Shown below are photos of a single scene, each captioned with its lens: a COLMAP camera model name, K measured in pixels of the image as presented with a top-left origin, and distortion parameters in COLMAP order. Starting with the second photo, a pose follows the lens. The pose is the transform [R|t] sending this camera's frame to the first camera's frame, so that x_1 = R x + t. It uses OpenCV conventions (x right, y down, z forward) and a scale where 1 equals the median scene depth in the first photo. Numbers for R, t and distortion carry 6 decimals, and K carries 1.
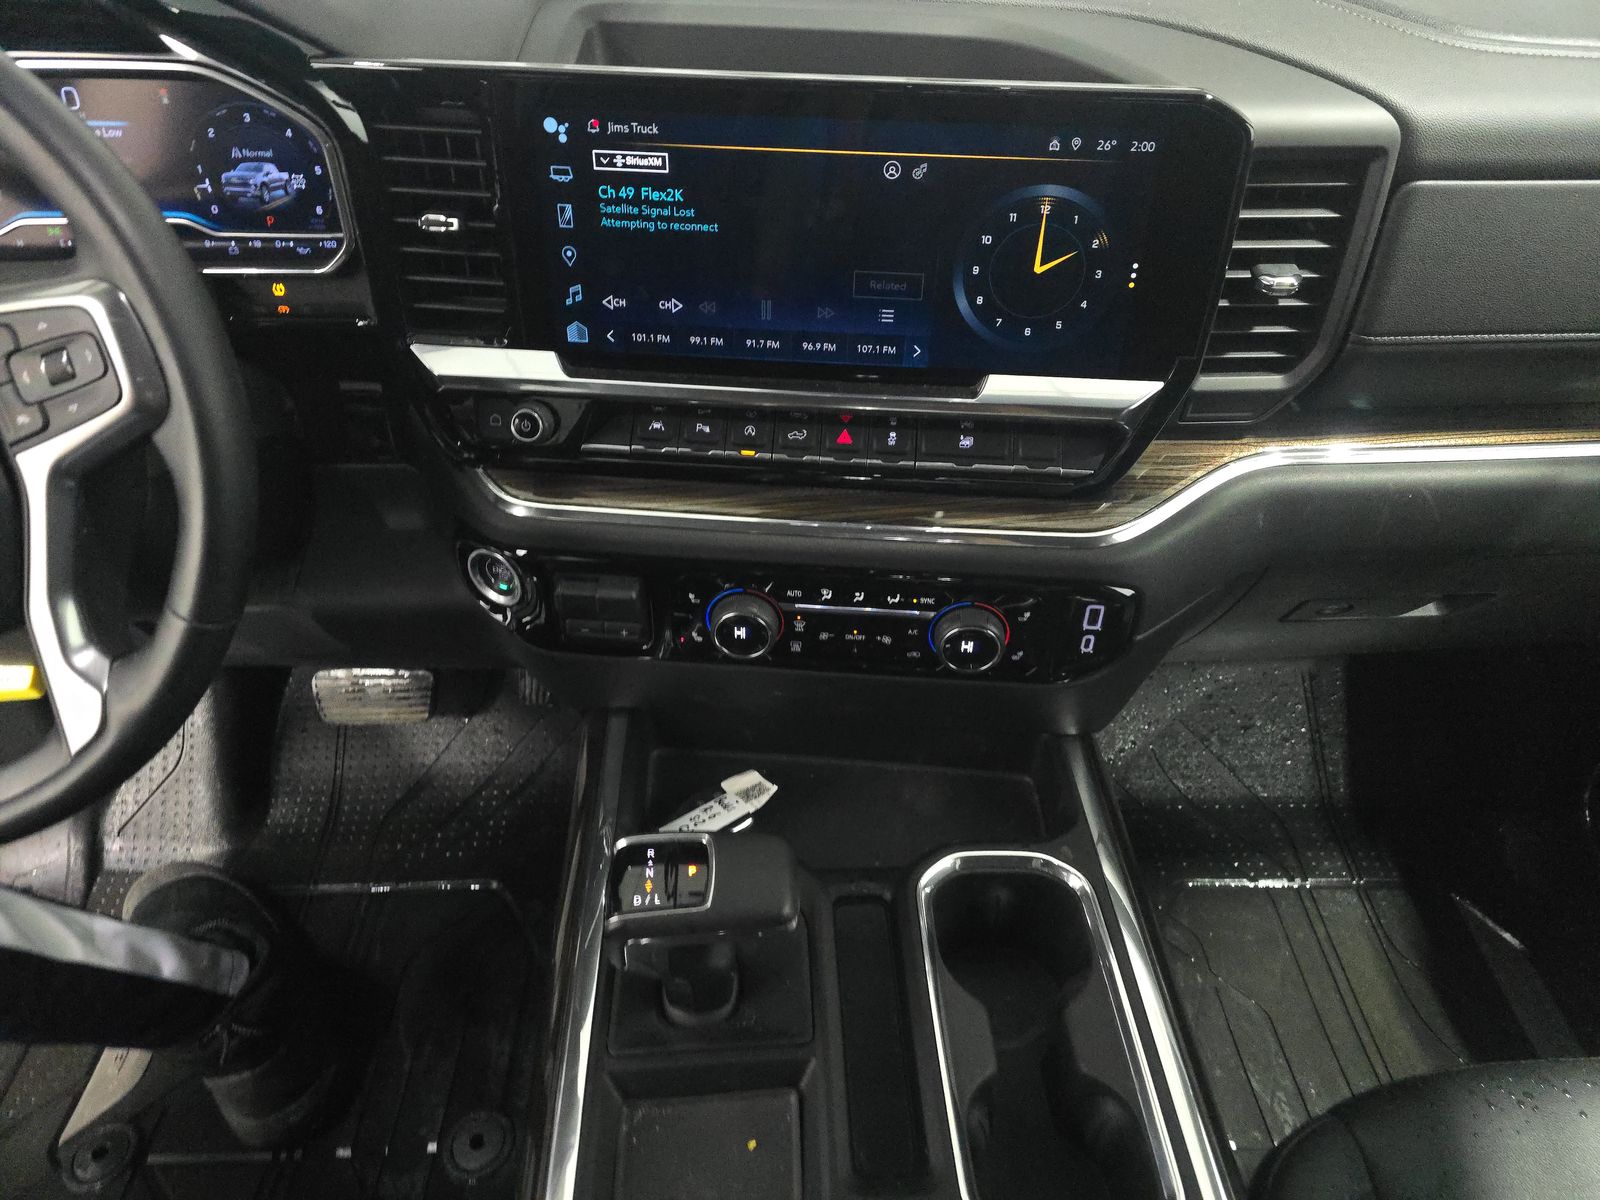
lens RADIAL K [[1036.6, 0, 789.6], [0, 1036.6, 597.0], [0, 0, 1]] dist [0.020029, -0.031631]
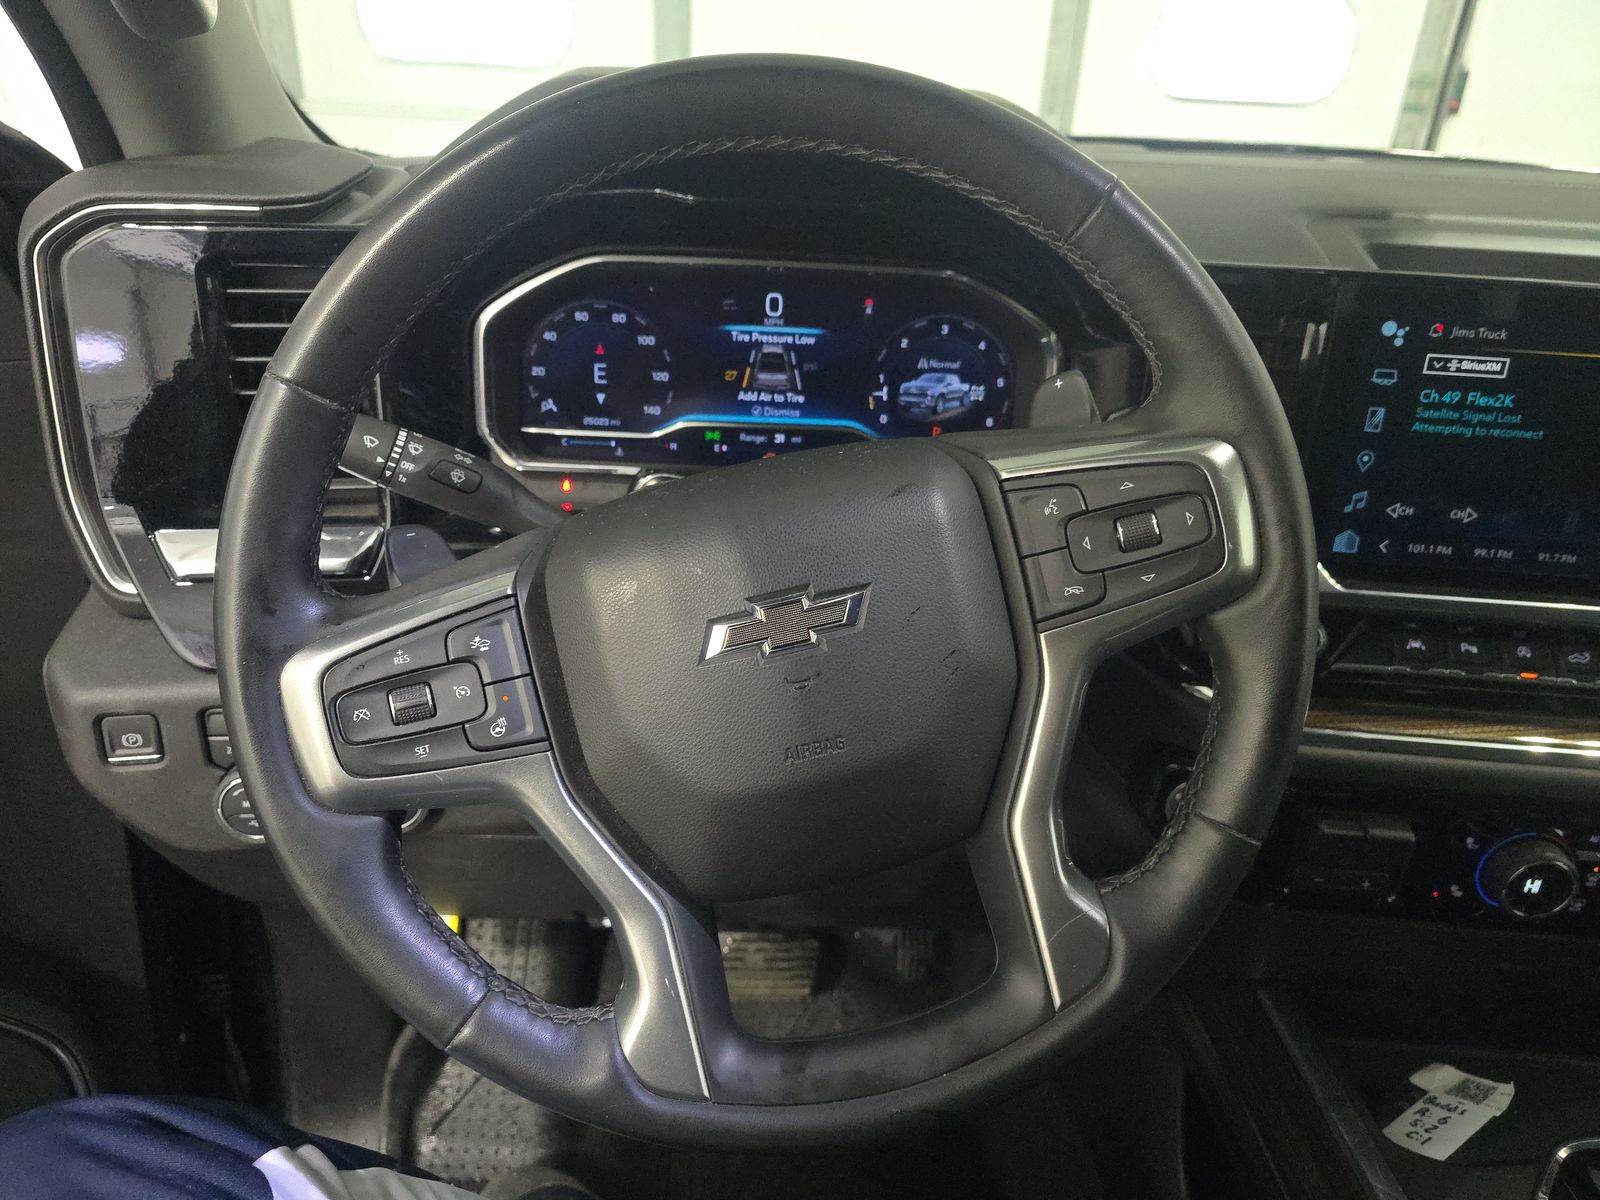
lens RADIAL K [[1036.6, 0, 789.6], [0, 1036.6, 597.0], [0, 0, 1]] dist [0.020029, -0.031631]
pose [[0.999674, 0.025538, -0.000501, -0.711787], [-0.024758, 0.963964, -0.264879, 0.050507], [-0.006281, 0.264805, 0.964281, 0.127583]]
